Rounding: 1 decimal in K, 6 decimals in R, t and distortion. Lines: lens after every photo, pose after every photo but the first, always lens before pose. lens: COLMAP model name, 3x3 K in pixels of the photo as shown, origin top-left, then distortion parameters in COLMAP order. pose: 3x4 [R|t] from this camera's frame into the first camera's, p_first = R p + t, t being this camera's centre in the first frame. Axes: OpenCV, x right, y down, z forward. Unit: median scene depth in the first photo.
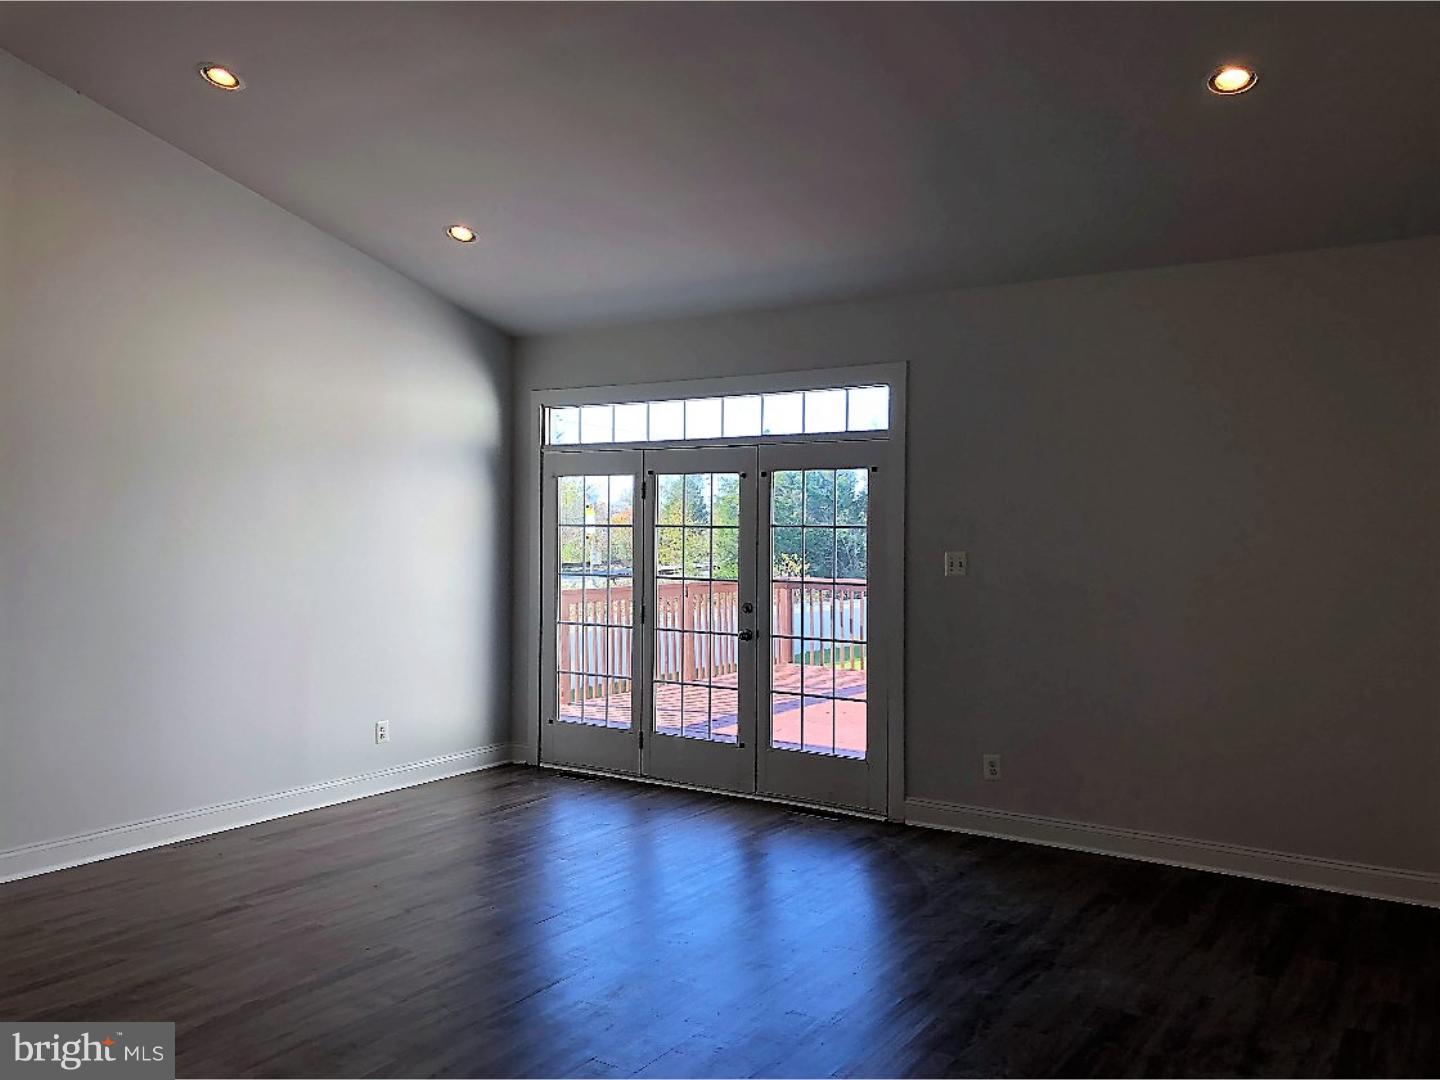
lens RADIAL K [[1160.4, 0, 717.2], [0, 1160.4, 541.8], [0, 0, 1]] dist [0.009188, -0.014035]
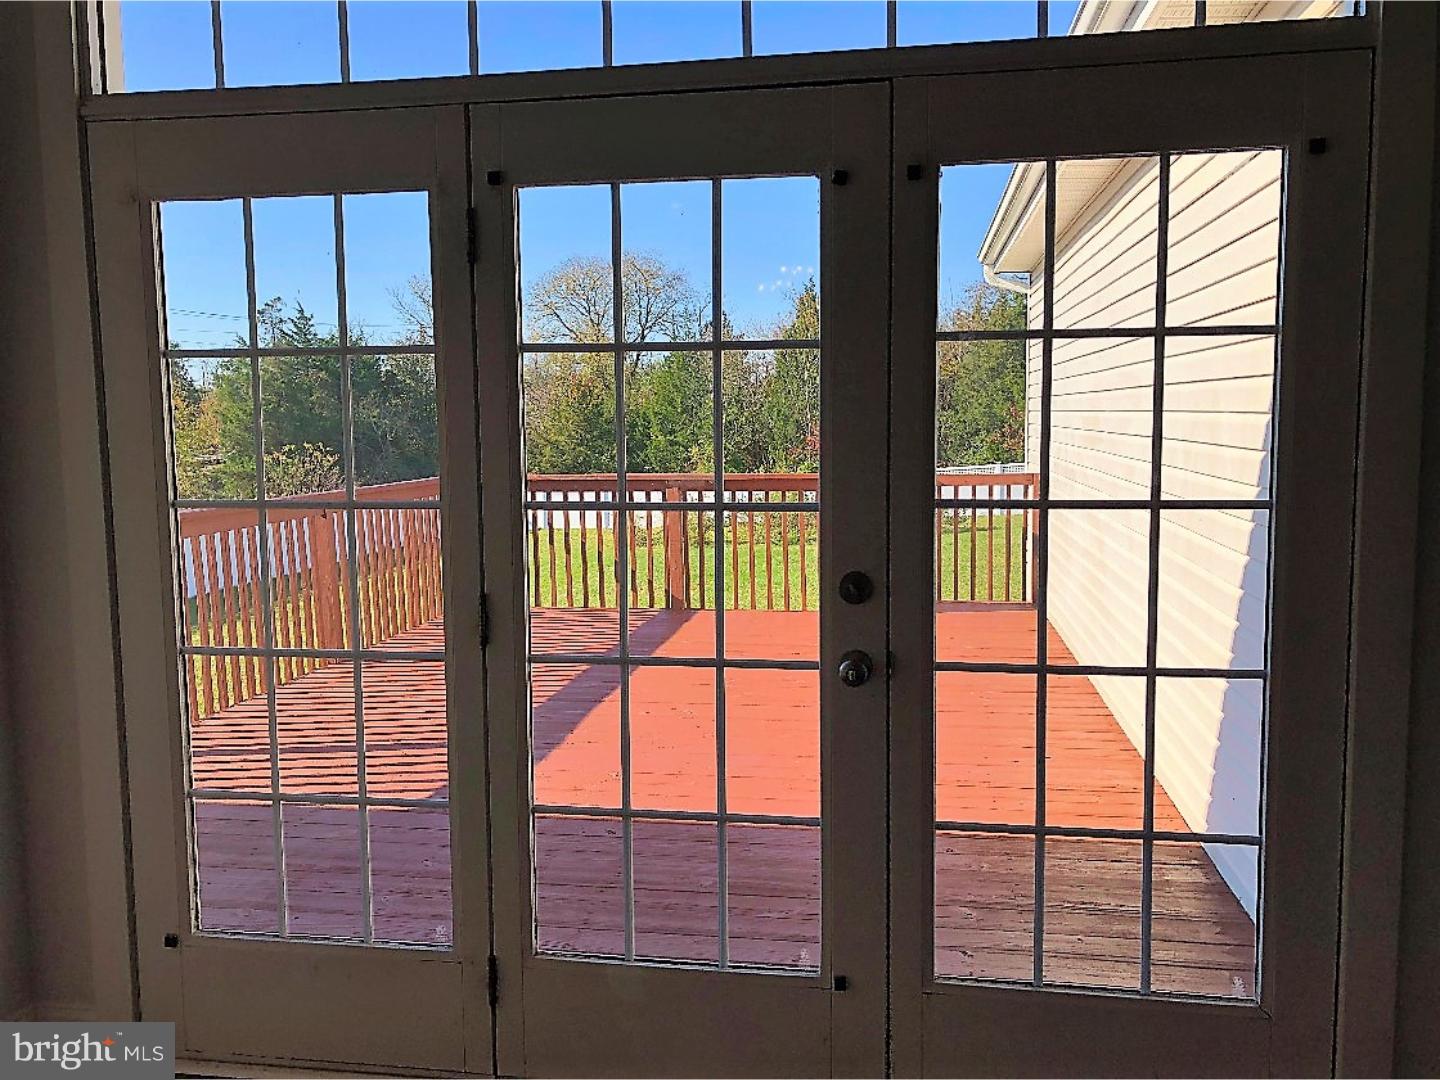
lens RADIAL K [[1160.4, 0, 721.0], [0, 1160.4, 538.1], [0, 0, 1]] dist [0.009188, -0.014035]
pose [[0.911790, -0.061538, 0.406021, -0.143261], [0.022303, 0.994670, 0.100671, 0.008515], [-0.410052, -0.082736, 0.908302, 0.711933]]
